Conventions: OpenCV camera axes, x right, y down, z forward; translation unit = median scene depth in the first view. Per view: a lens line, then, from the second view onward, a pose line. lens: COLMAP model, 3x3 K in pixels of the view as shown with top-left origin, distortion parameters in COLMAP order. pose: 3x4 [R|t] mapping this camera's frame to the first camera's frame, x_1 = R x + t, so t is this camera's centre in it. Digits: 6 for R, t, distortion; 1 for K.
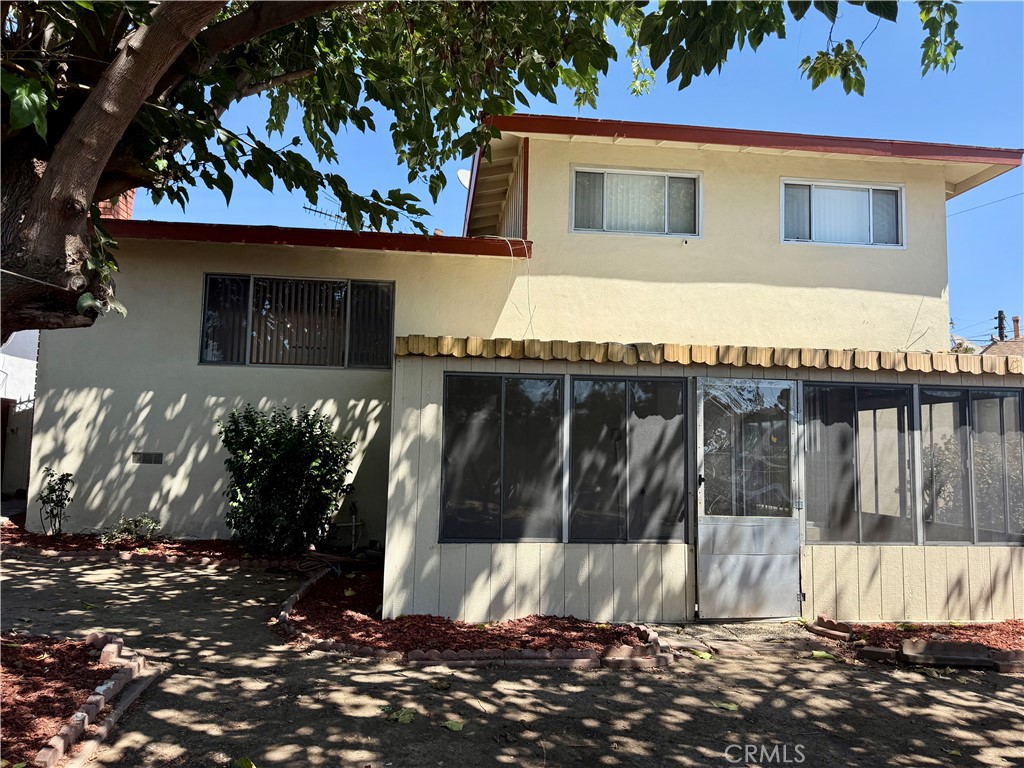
lens RADIAL K [[735.8, 0, 512.0], [0, 735.8, 384.0], [0, 0, 1]] dist [-0.005246, -0.002310]
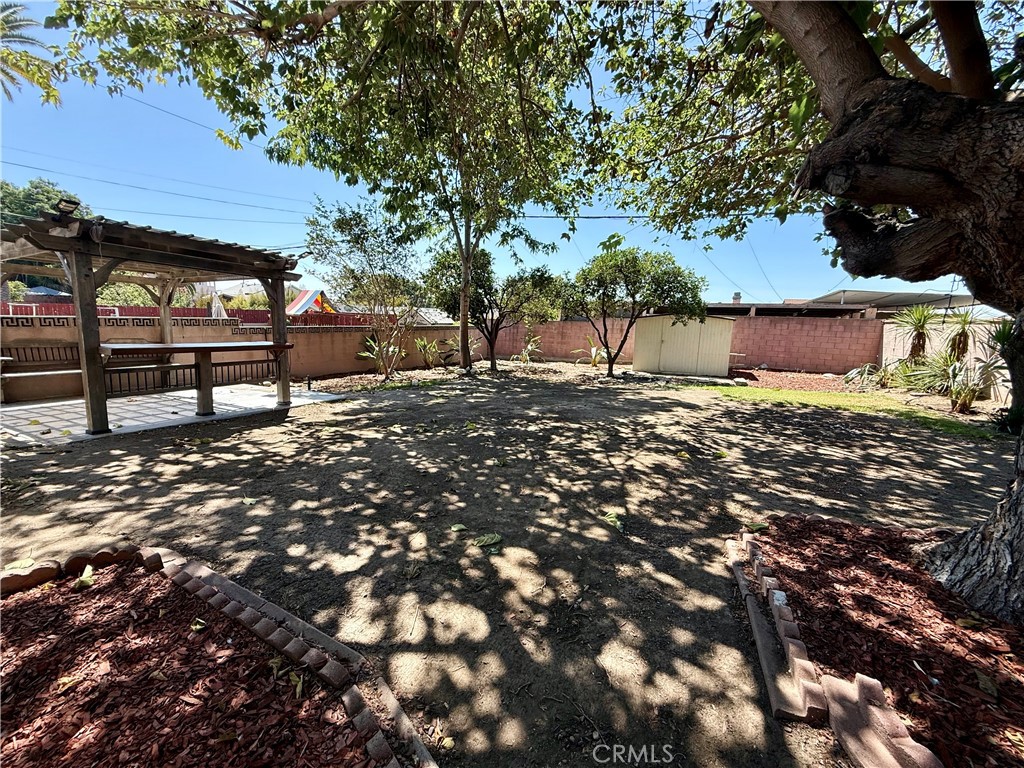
lens RADIAL K [[410.7, 0, 512.0], [0, 410.7, 384.0], [0, 0, 1]] dist [0.001207, 0.000055]
pose [[-0.852299, -0.138088, 0.504498, -0.410883], [-0.105827, 0.990099, 0.092218, 0.122252], [-0.512237, 0.025208, -0.858474, 1.346731]]
